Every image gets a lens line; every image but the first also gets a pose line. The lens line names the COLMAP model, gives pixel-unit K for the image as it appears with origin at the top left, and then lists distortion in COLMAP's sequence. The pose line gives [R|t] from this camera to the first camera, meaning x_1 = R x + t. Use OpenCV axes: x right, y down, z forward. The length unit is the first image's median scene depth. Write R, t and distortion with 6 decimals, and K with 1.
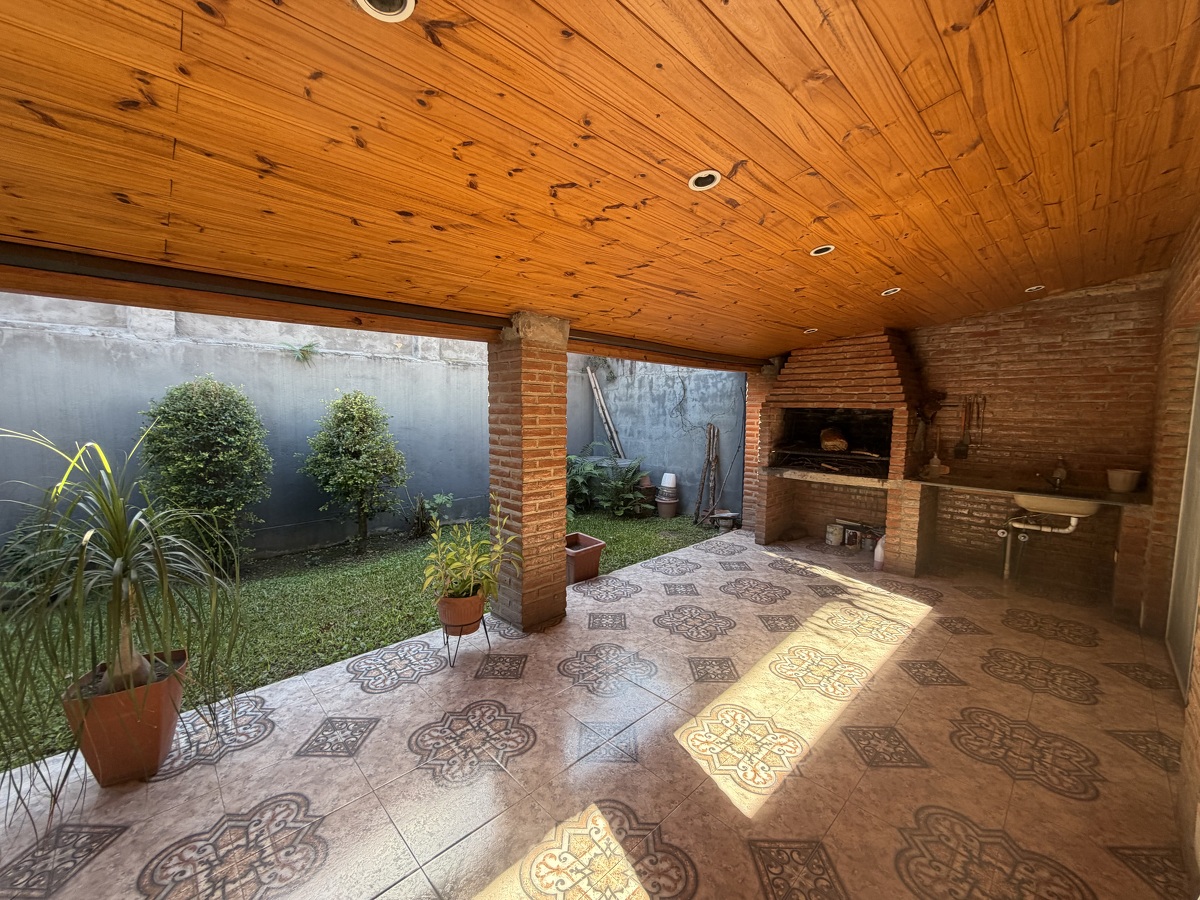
lens RADIAL K [[478.8, 0, 599.3], [0, 478.8, 451.3], [0, 0, 1]] dist [0.000295, 0.000169]
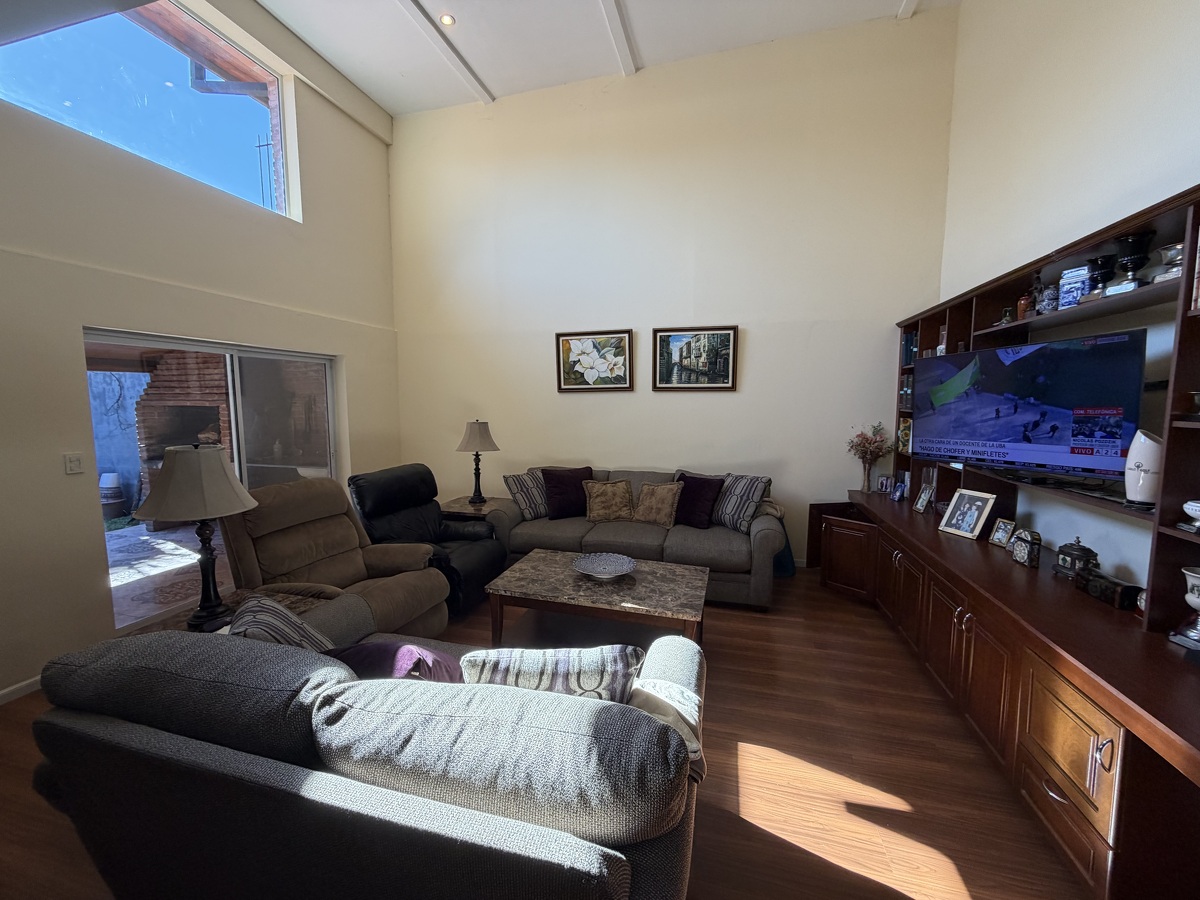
lens RADIAL K [[478.8, 0, 598.3], [0, 478.8, 447.4], [0, 0, 1]] dist [0.000295, 0.000169]
pose [[0.864551, -0.057587, 0.499234, 0.529895], [0.054292, 0.998301, 0.021134, 0.027696], [-0.499604, 0.008833, 0.866209, -0.347481]]
